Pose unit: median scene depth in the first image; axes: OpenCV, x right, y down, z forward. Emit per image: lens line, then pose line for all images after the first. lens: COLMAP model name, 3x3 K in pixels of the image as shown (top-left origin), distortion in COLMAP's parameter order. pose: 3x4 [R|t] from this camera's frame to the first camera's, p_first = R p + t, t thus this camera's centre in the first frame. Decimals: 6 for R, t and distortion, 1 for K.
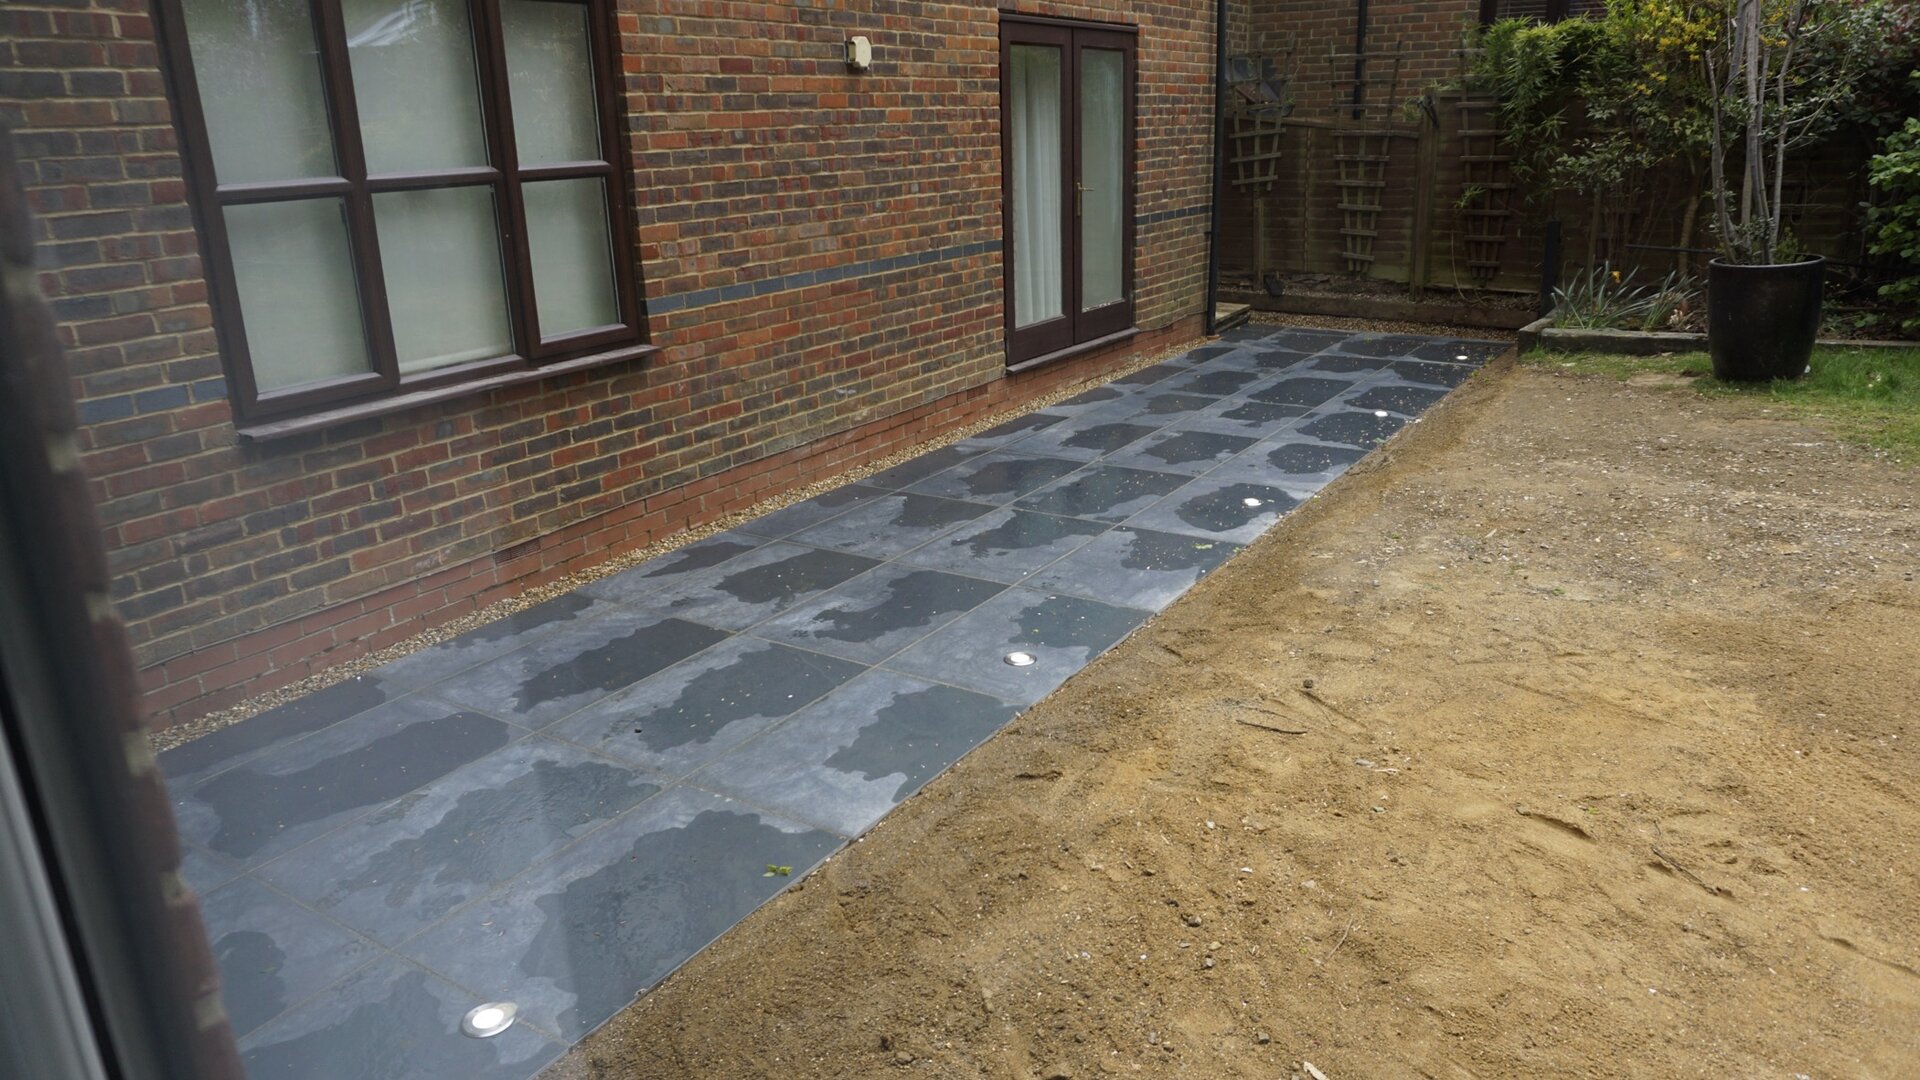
lens RADIAL K [[1287.4, 0, 961.2], [0, 1287.4, 535.1], [0, 0, 1]] dist [-0.057090, 0.047835]
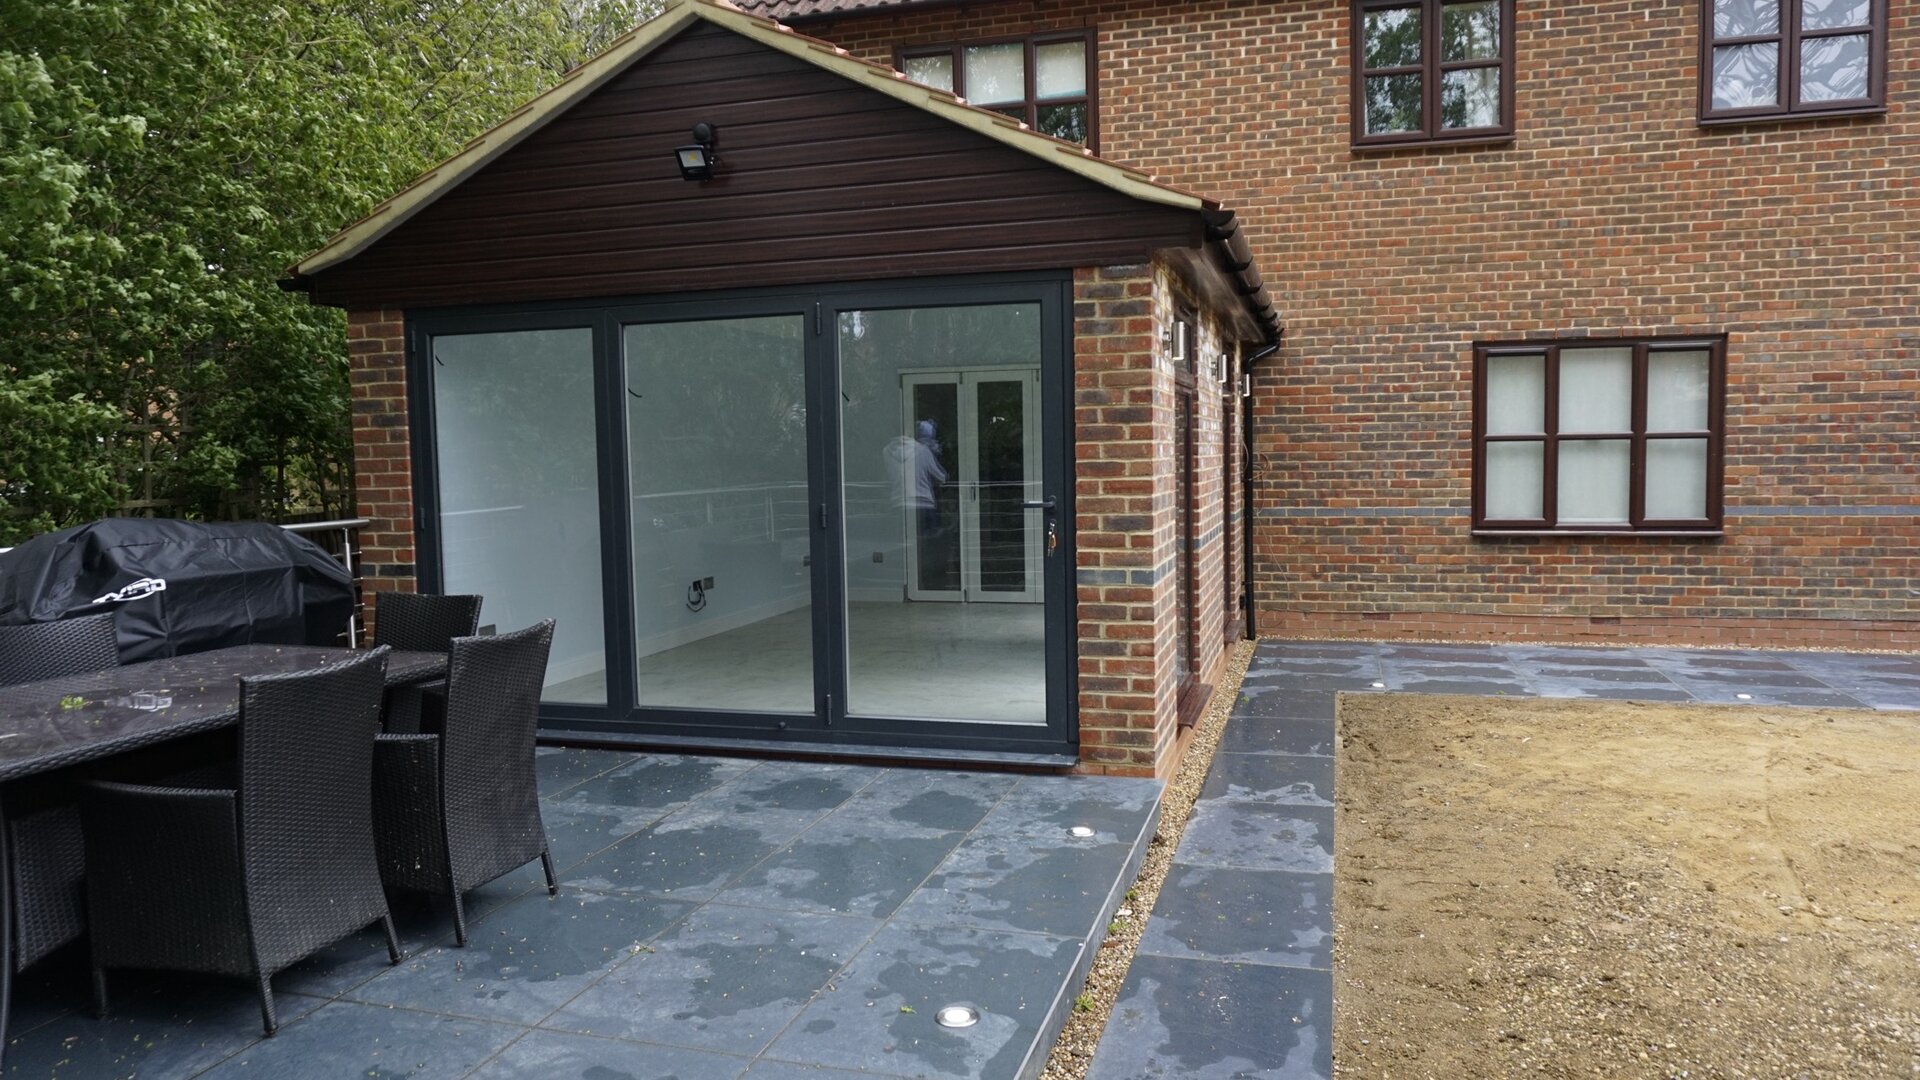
lens RADIAL K [[1287.4, 0, 961.2], [0, 1287.4, 535.1], [0, 0, 1]] dist [-0.057090, 0.047835]
pose [[0.285666, 0.091685, -0.953933, 1.013397], [-0.286208, 0.958146, 0.006381, 0.130411], [0.914593, 0.271201, 0.299951, -0.432495]]
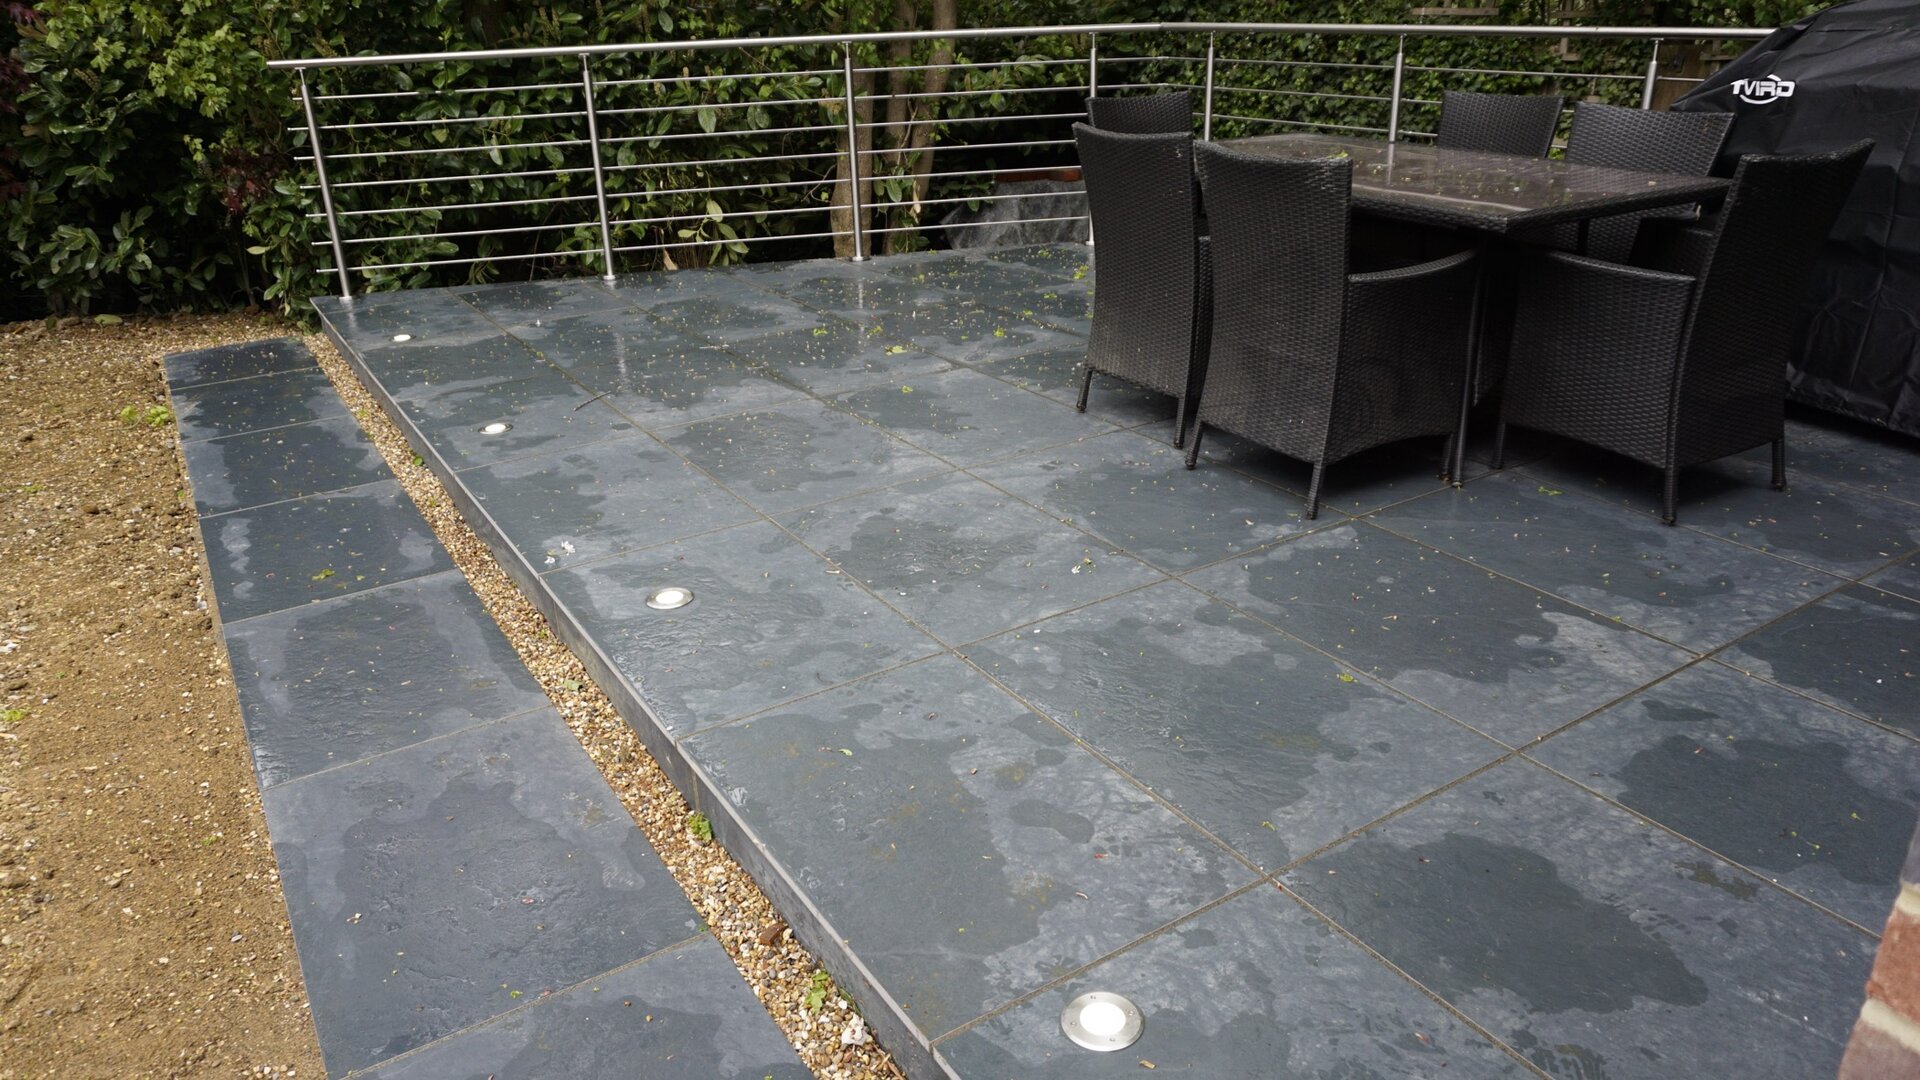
lens RADIAL K [[1287.4, 0, 961.2], [0, 1287.4, 535.1], [0, 0, 1]] dist [-0.057090, 0.047835]
pose [[-0.908108, -0.108958, 0.404311, 0.228224], [0.180549, 0.769300, 0.612845, 0.027694], [-0.377811, 0.629528, -0.678935, 0.055001]]
